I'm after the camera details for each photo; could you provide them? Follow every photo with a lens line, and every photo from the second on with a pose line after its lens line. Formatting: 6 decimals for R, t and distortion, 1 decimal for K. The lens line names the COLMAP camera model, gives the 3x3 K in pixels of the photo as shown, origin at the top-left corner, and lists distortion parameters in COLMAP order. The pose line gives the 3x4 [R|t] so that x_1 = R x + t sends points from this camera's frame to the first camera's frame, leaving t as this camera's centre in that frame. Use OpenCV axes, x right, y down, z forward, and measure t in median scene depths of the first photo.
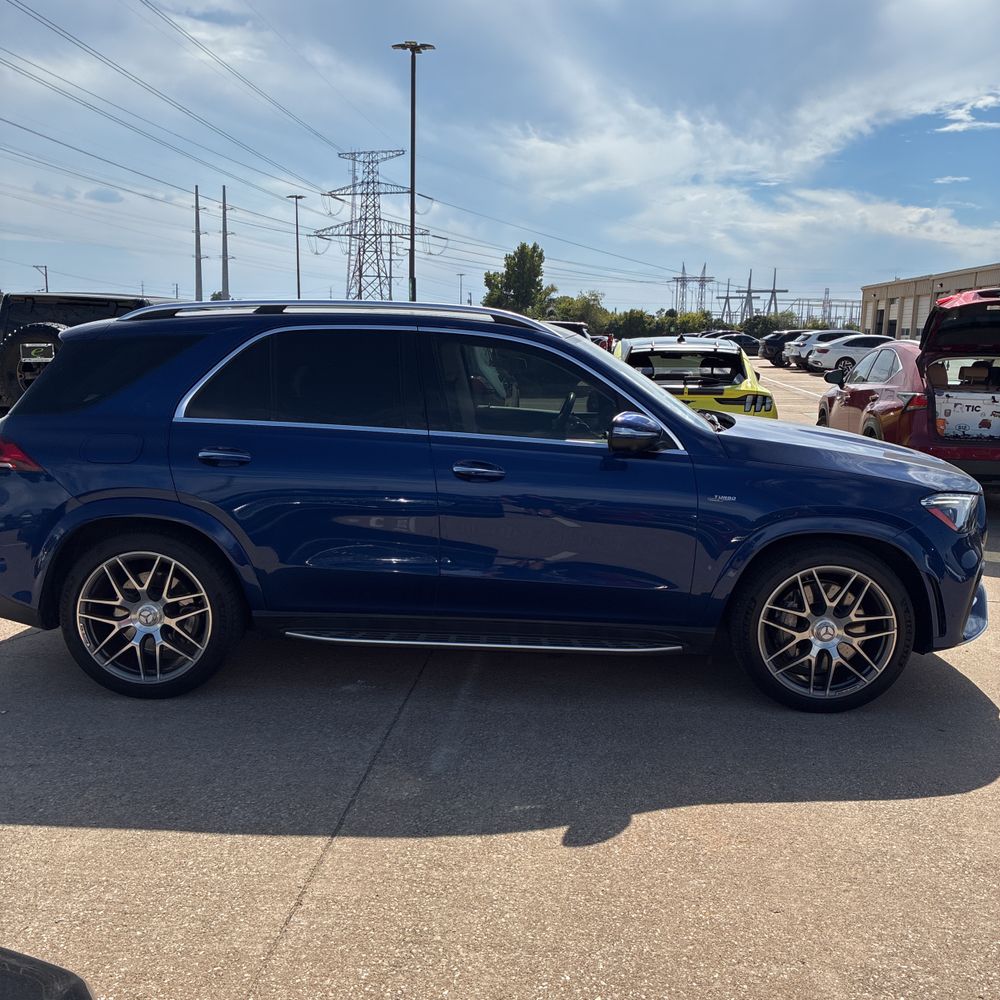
lens RADIAL K [[1017.2, 0, 503.8], [0, 1017.2, 494.1], [0, 0, 1]] dist [0.018187, 0.000000]
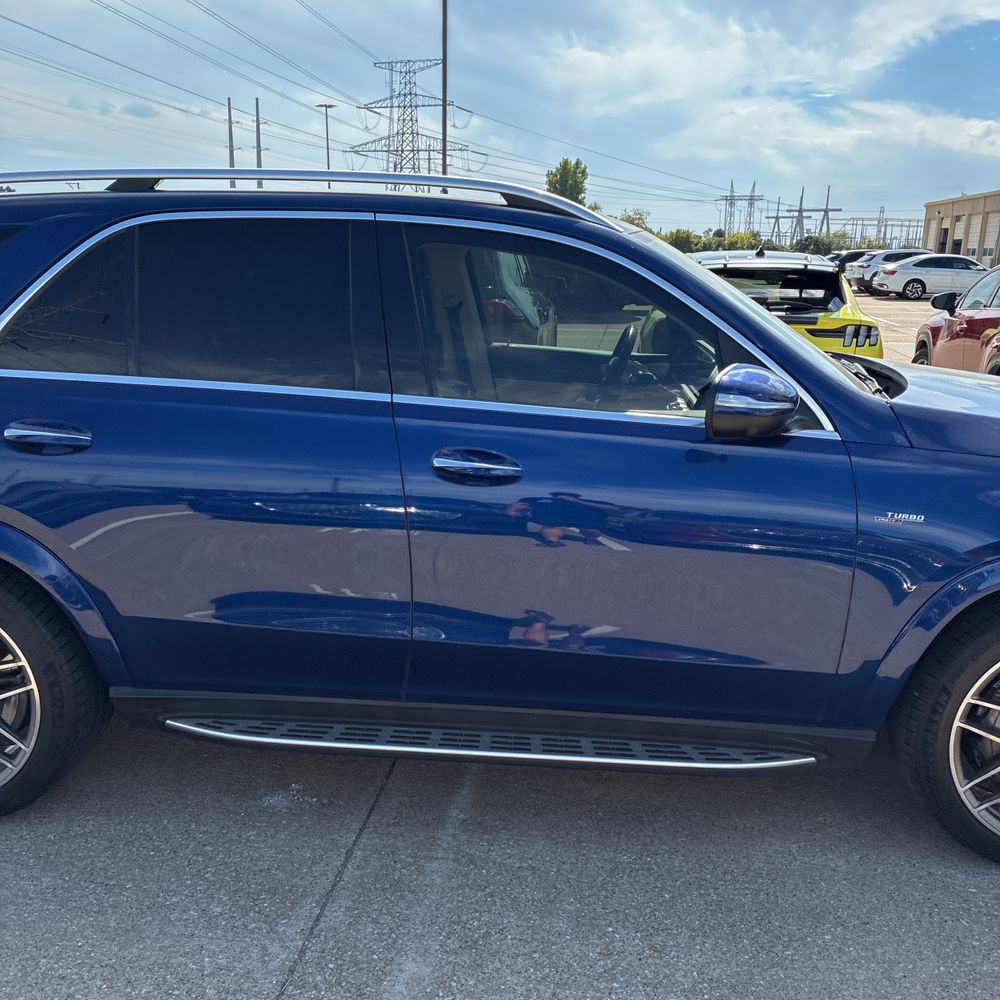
lens RADIAL K [[1017.2, 0, 512.2], [0, 1017.2, 515.5], [0, 0, 1]] dist [0.018187, 0.000000]
pose [[0.999516, 0.010010, -0.029467, 0.011811], [-0.007198, 0.995543, 0.094029, -0.046027], [0.030277, -0.093772, 0.995133, 0.391370]]
